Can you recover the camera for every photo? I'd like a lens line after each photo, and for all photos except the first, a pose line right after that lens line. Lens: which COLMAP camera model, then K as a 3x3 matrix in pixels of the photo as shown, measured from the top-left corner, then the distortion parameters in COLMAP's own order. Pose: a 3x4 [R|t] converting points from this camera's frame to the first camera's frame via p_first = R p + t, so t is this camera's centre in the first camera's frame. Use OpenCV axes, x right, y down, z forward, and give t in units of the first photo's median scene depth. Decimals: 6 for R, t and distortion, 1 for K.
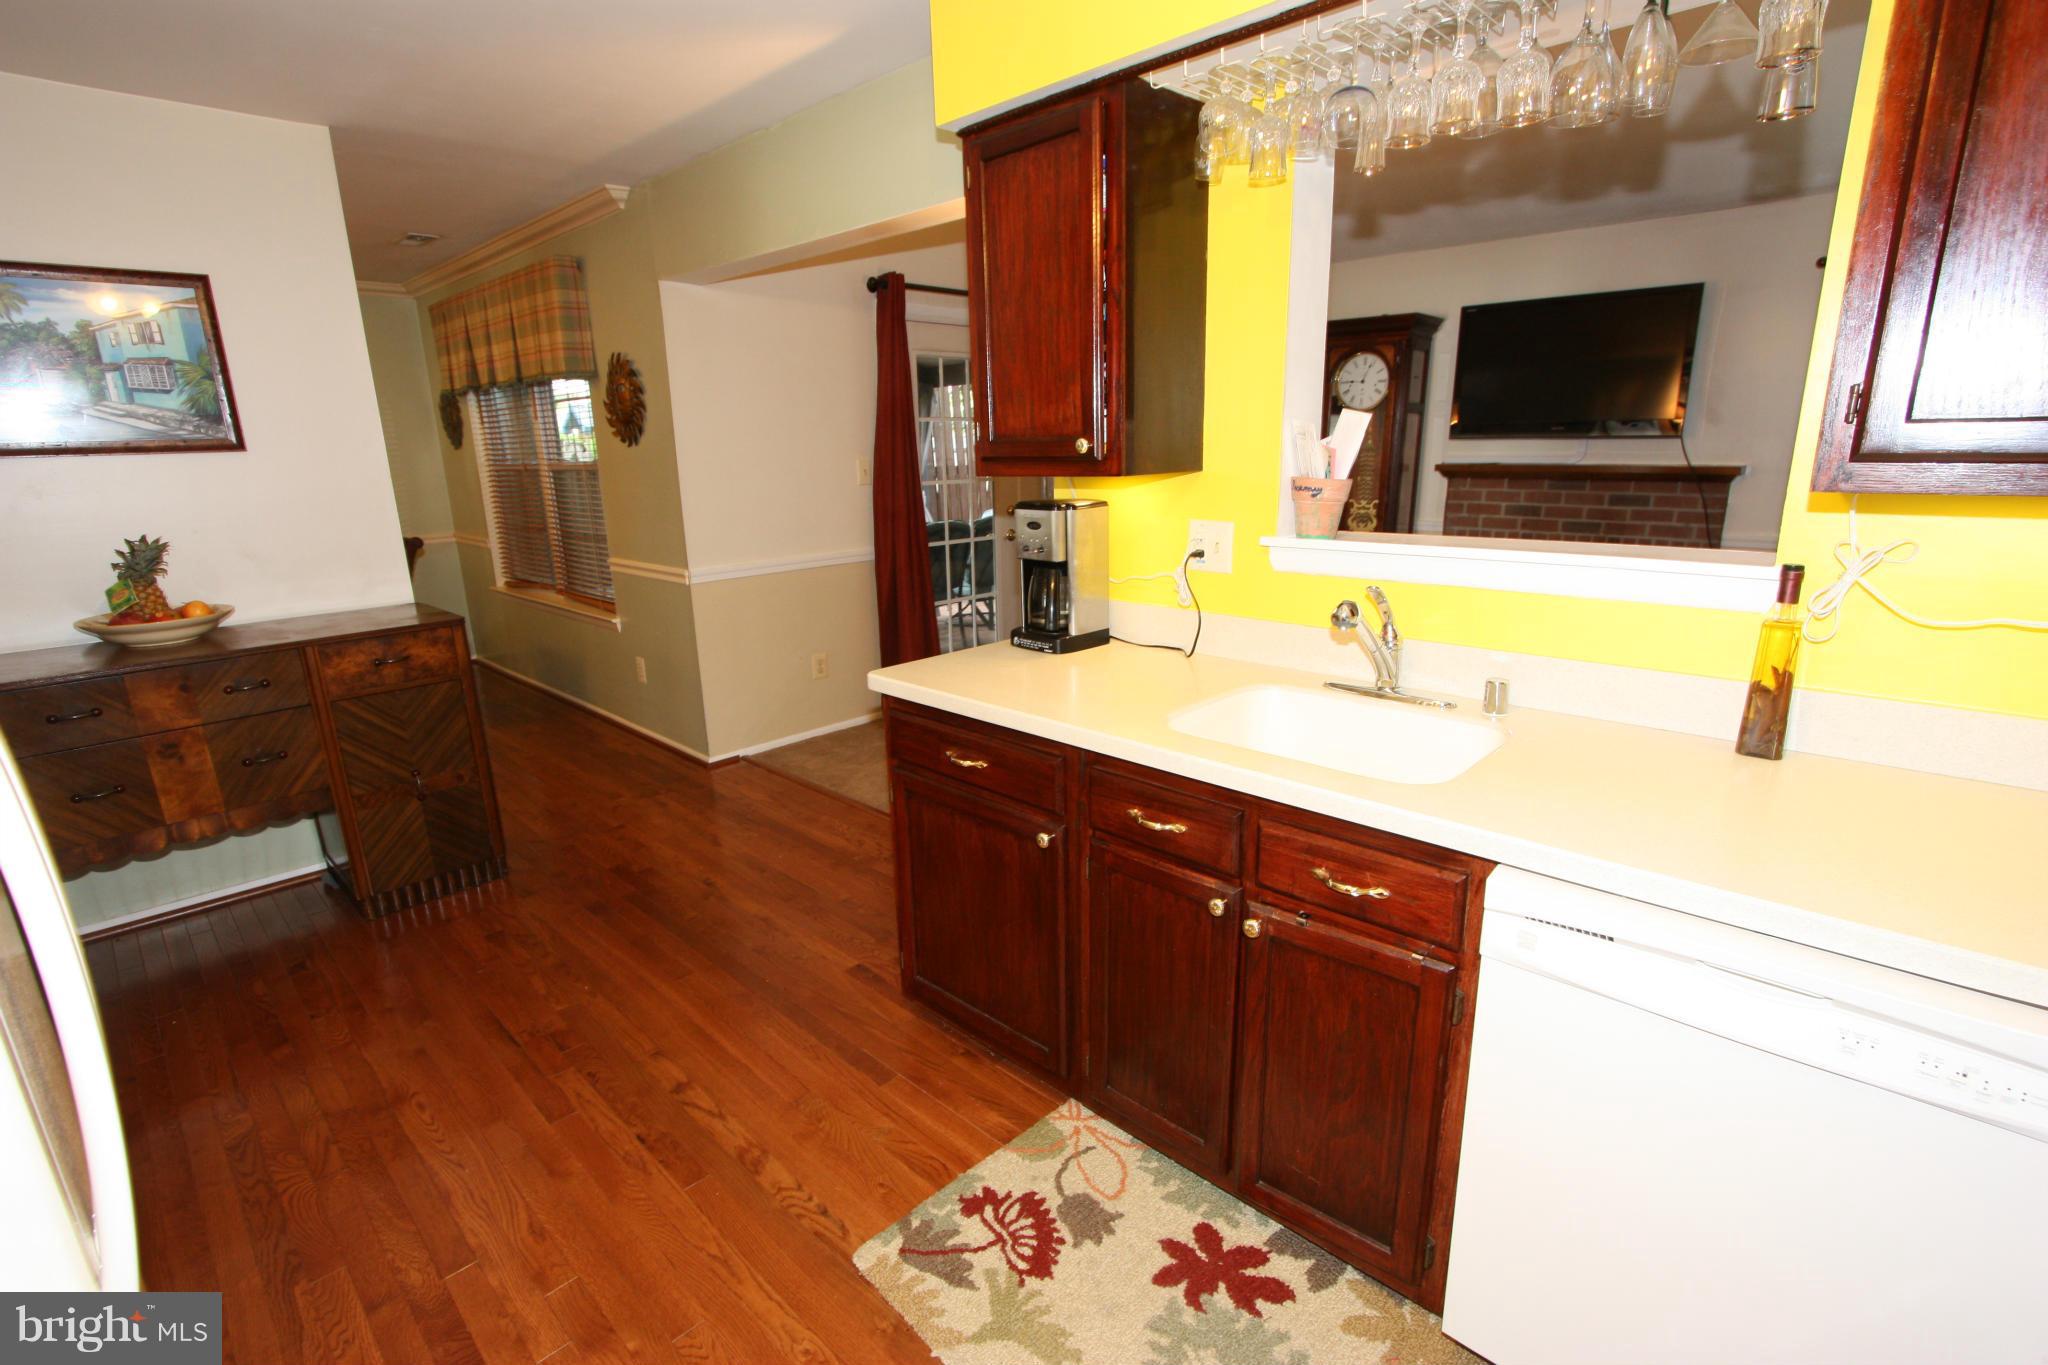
lens RADIAL K [[934.9, 0, 1032.4], [0, 934.9, 687.4], [0, 0, 1]] dist [-0.021286, 0.000476]
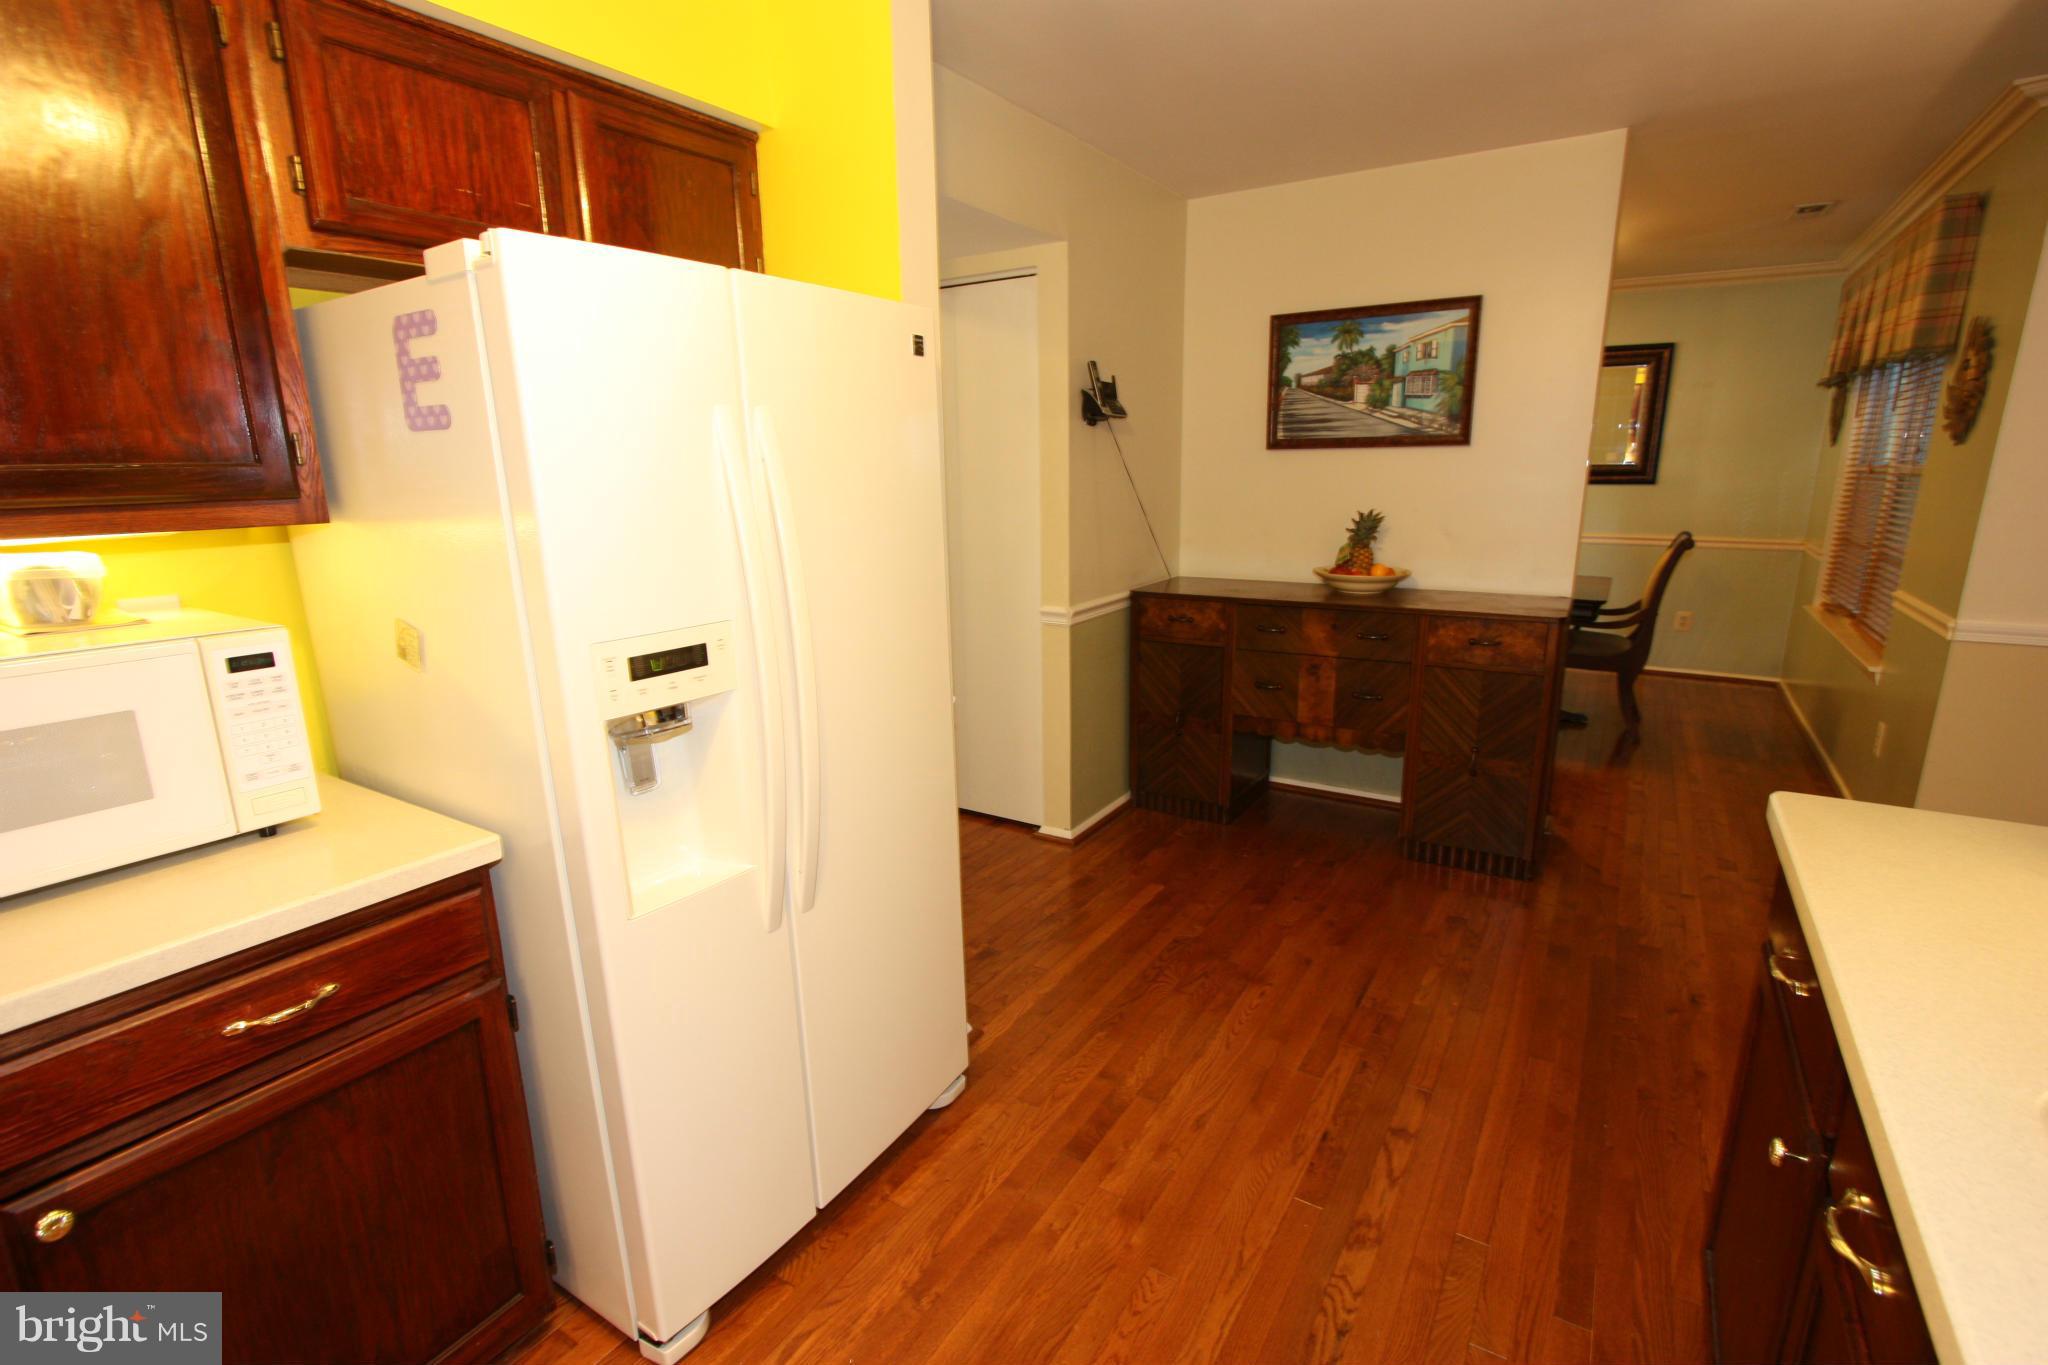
lens RADIAL K [[934.9, 0, 1023.6], [0, 934.9, 685.8], [0, 0, 1]] dist [-0.021286, 0.000476]
pose [[0.196239, 0.243916, -0.949734, 0.259296], [-0.239174, 0.951219, 0.194878, -0.069933], [0.950939, 0.188909, 0.245005, 0.263289]]
